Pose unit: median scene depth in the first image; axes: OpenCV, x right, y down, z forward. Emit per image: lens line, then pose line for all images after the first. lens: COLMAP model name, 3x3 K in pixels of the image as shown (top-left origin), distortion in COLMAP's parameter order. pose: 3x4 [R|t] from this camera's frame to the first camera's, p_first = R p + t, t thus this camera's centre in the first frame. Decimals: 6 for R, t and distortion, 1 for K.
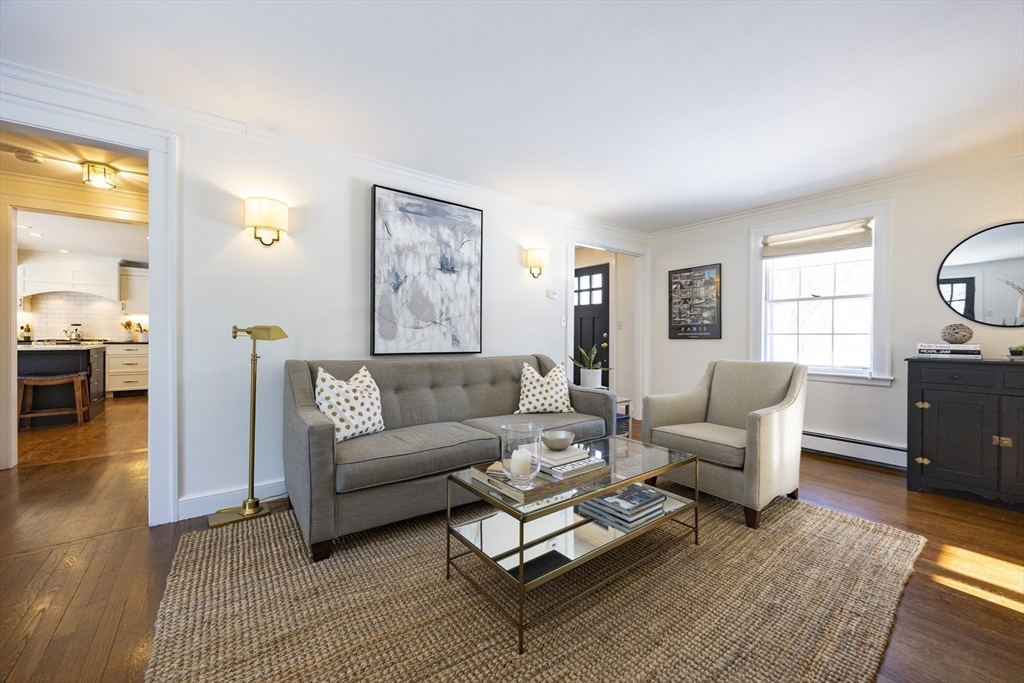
lens RADIAL K [[392.8, 0, 513.0], [0, 392.8, 336.8], [0, 0, 1]] dist [-0.008005, 0.001007]
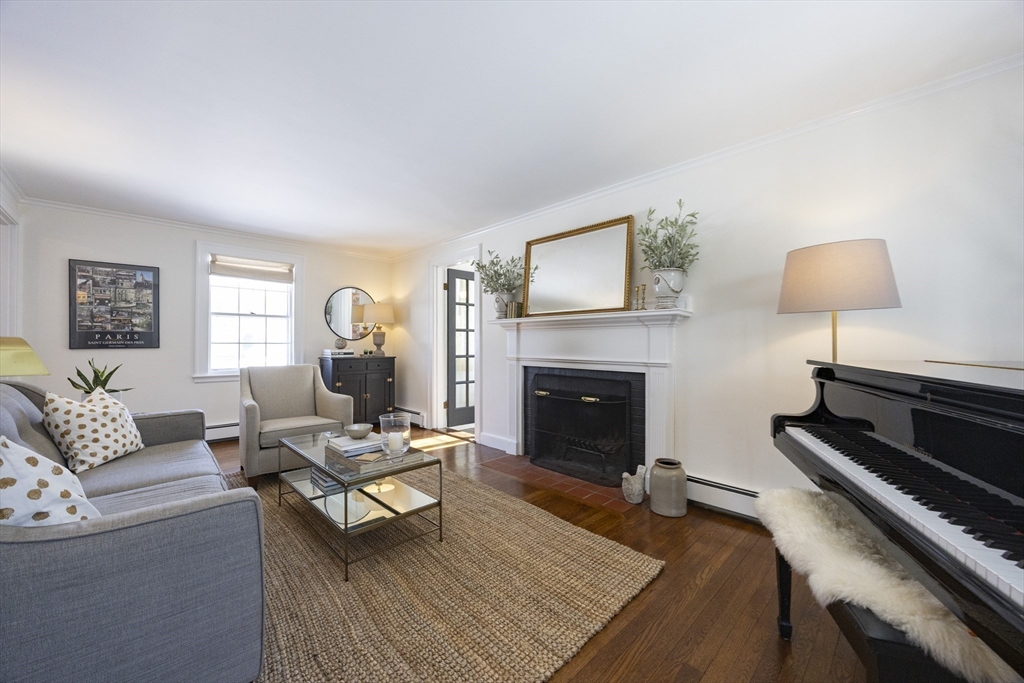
lens RADIAL K [[392.8, 0, 511.9], [0, 392.8, 344.0], [0, 0, 1]] dist [-0.008005, 0.001007]
pose [[-0.121351, -0.005542, 0.992594, -0.493771], [-0.002275, 0.999983, 0.005305, -0.011102], [-0.992607, -0.001614, -0.121362, 0.270151]]
